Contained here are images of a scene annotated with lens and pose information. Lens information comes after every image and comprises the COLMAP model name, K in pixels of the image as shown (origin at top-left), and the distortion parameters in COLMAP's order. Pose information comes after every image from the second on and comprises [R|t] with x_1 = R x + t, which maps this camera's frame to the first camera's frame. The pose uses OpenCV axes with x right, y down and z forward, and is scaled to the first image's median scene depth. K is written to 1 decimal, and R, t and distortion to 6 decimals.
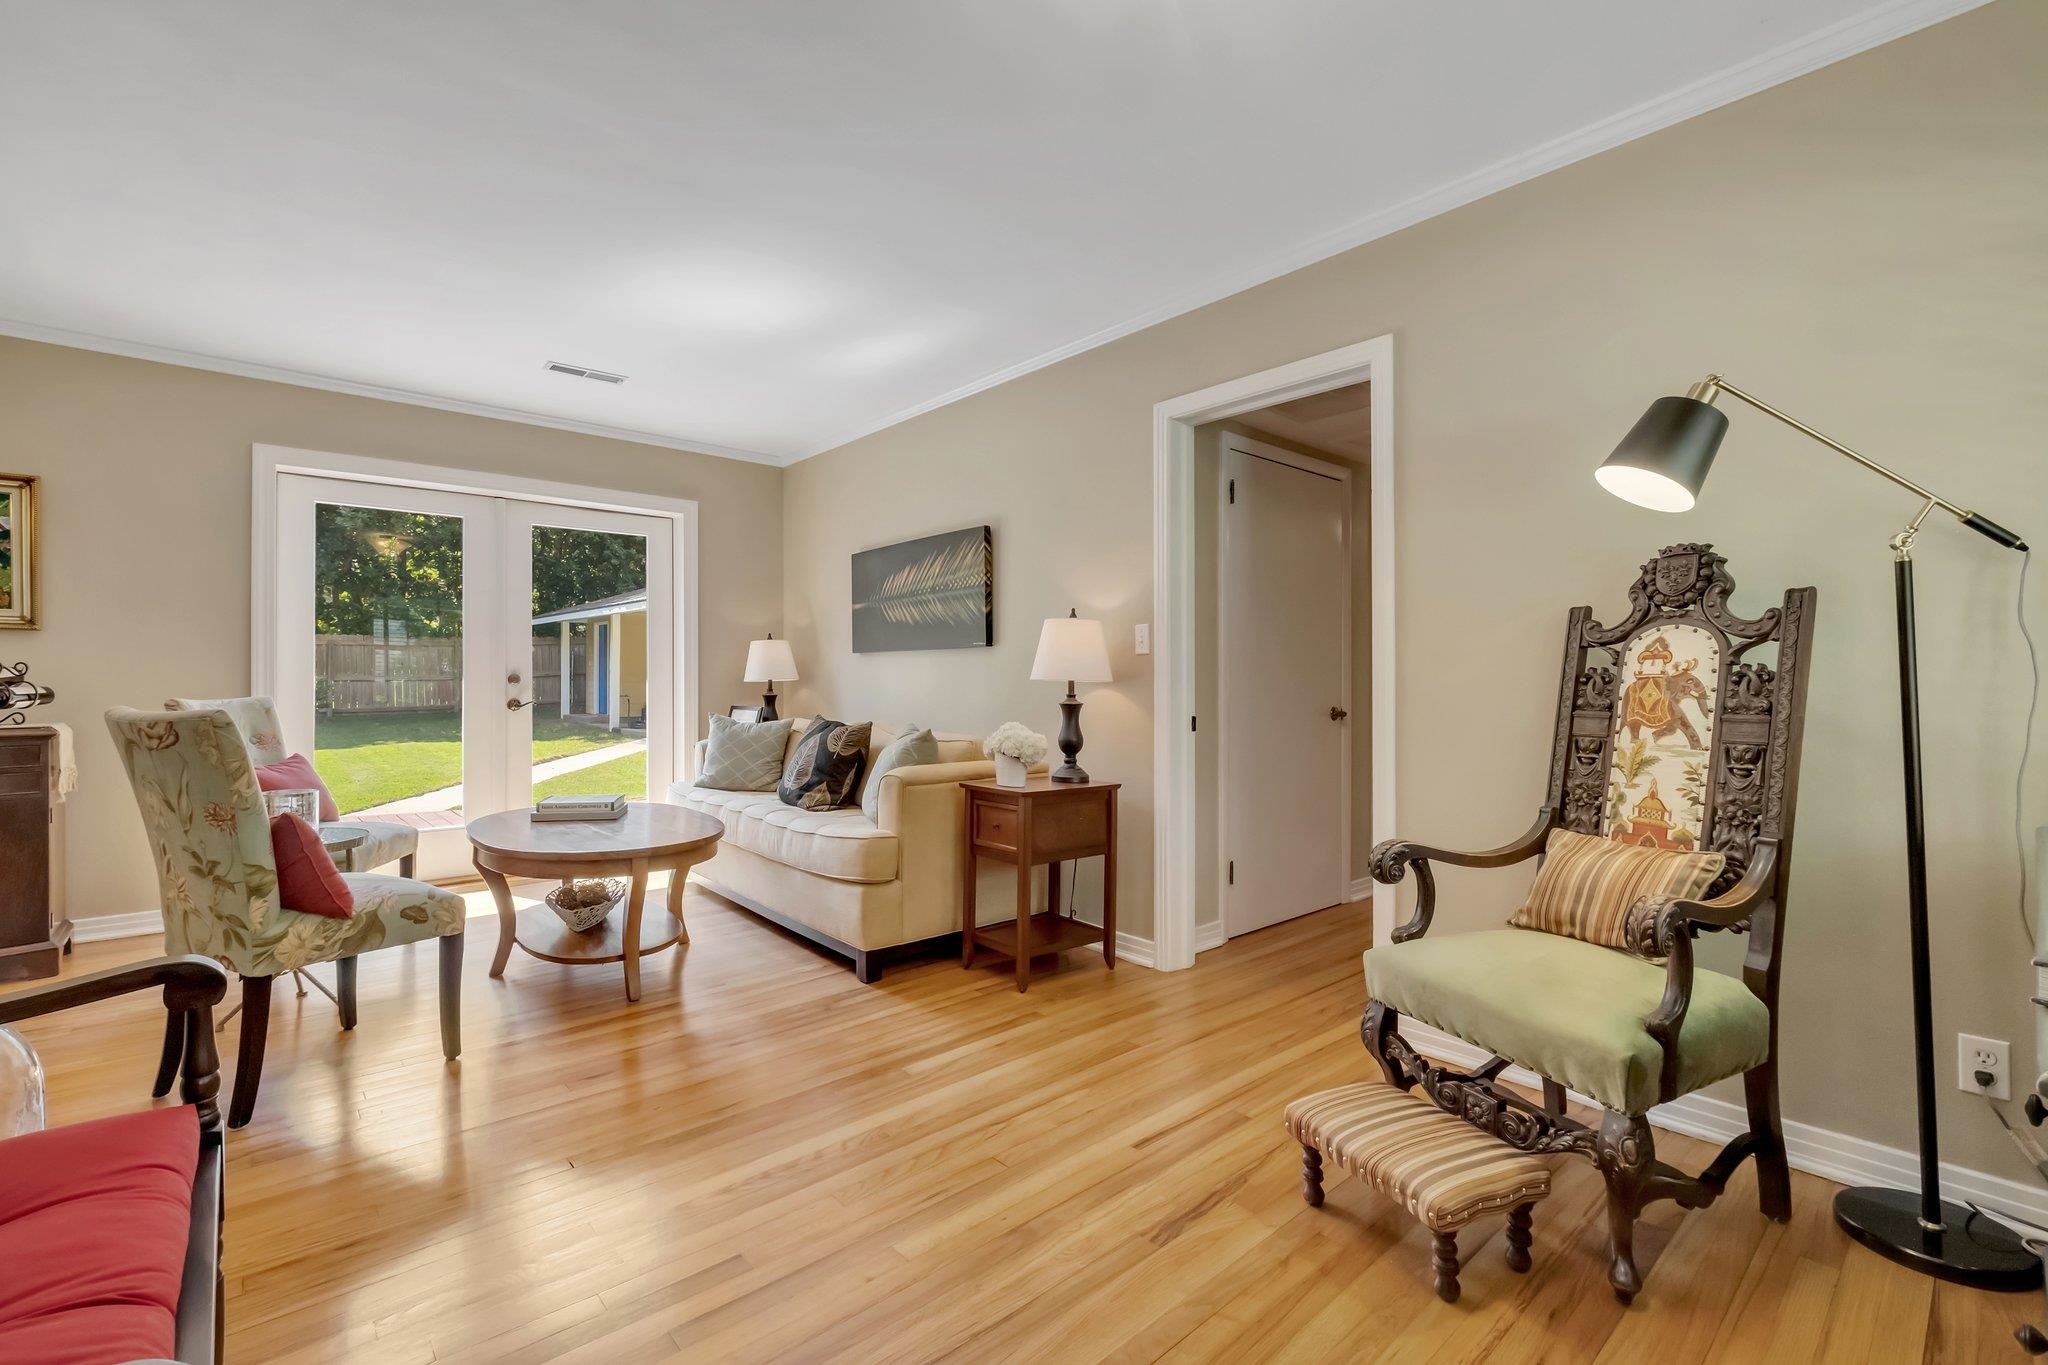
lens RADIAL K [[882.0, 0, 1014.1], [0, 882.0, 687.3], [0, 0, 1]] dist [-0.001601, -0.000936]
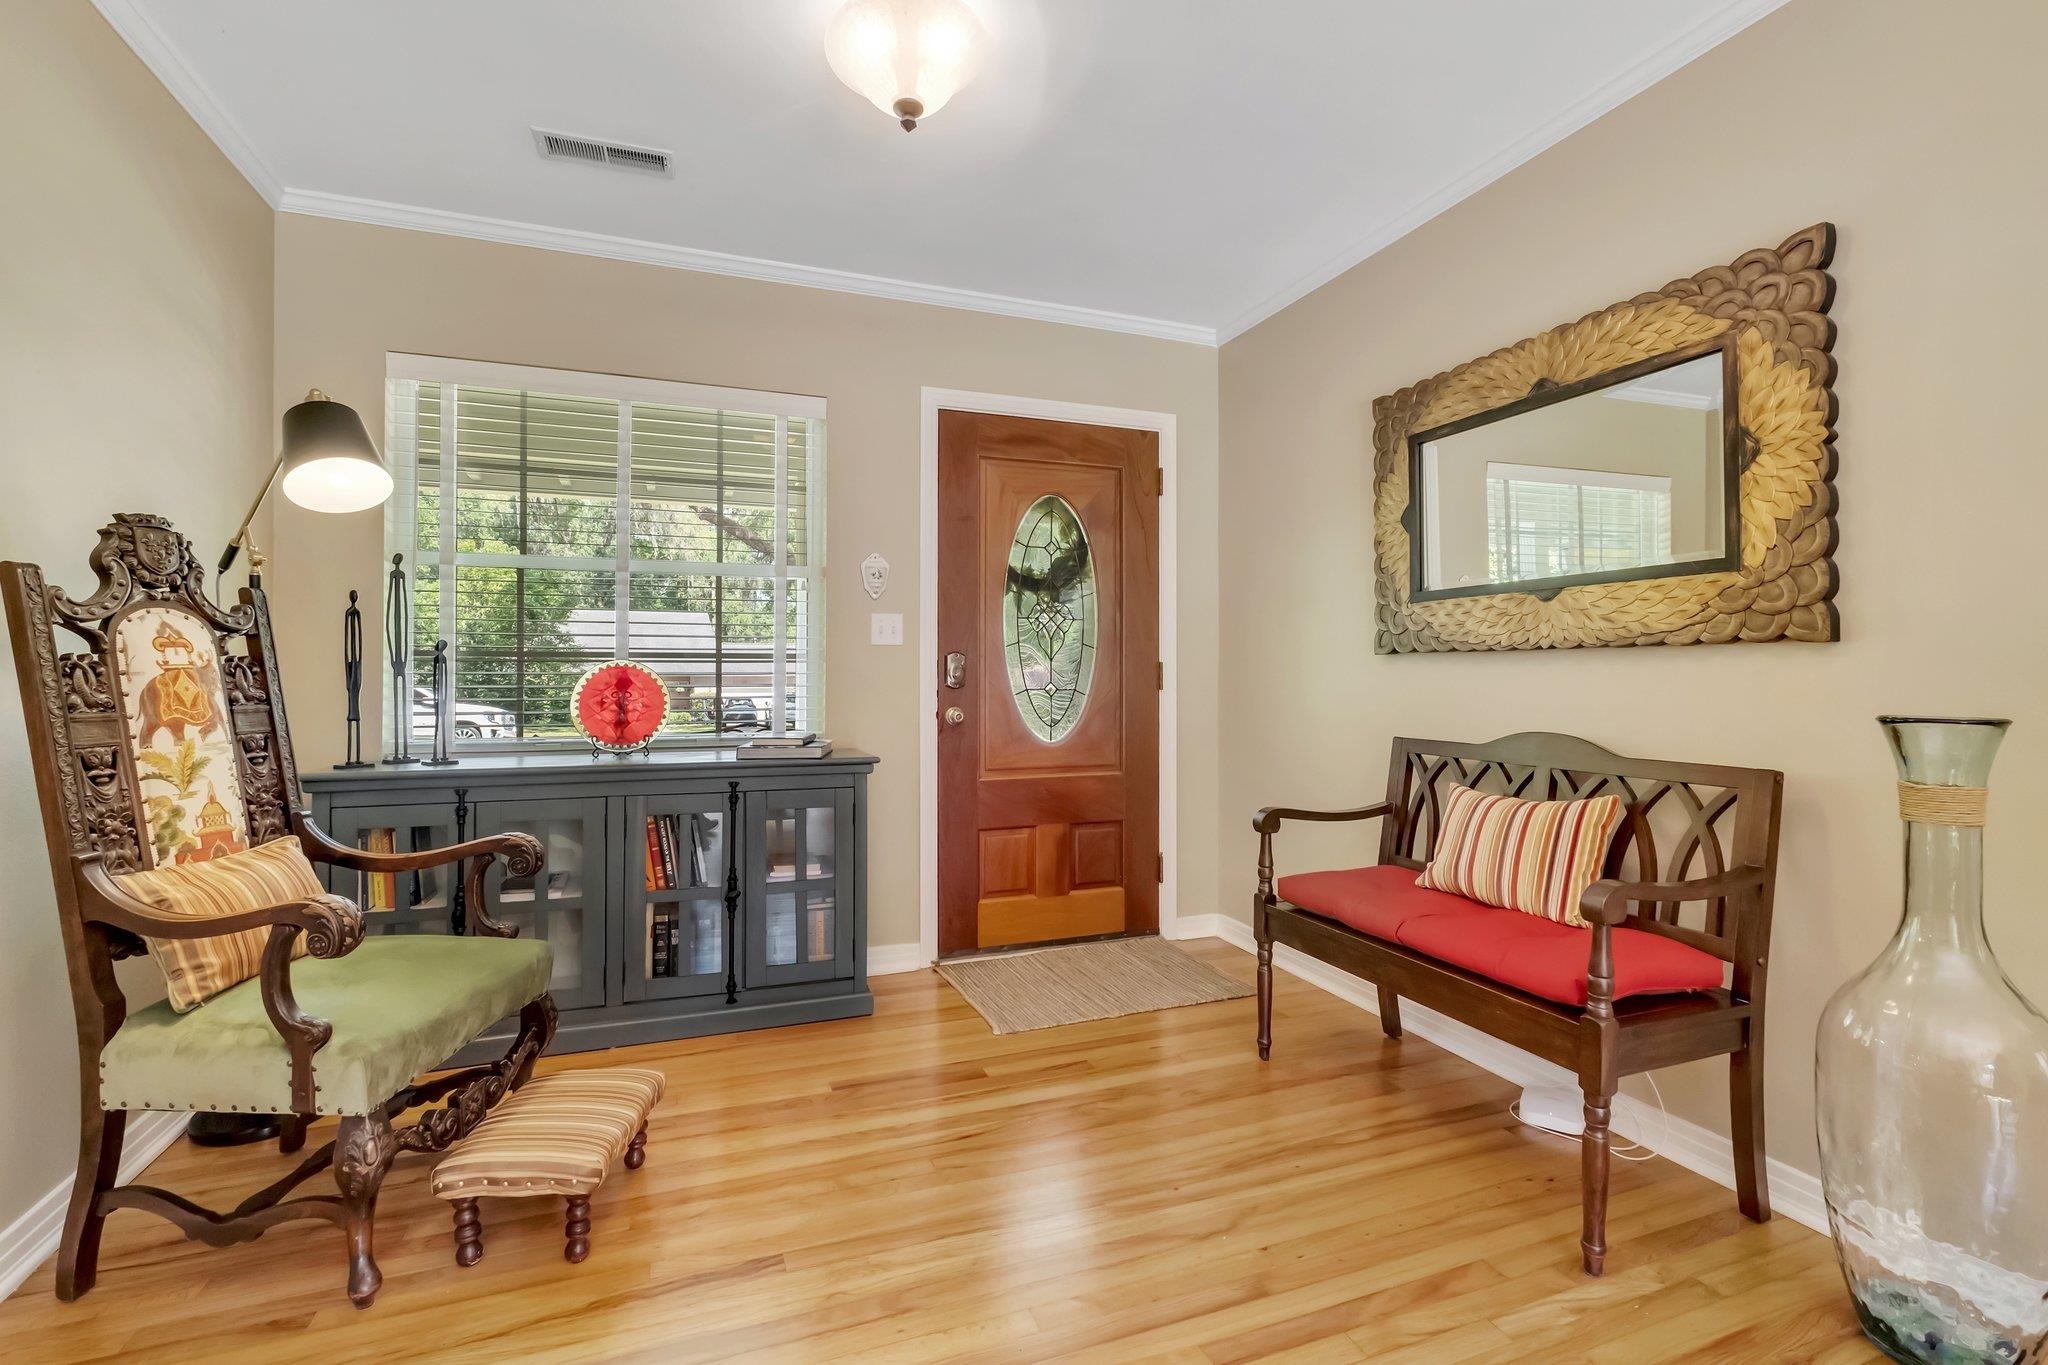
lens RADIAL K [[905.3, 0, 1014.8], [0, 905.3, 675.6], [0, 0, 1]] dist [-0.001317, -0.000061]
pose [[-0.934025, 0.007391, 0.357130, -0.362618], [0.007608, 0.999971, -0.000797, 0.002969], [-0.357126, 0.001973, -0.934054, 1.550393]]
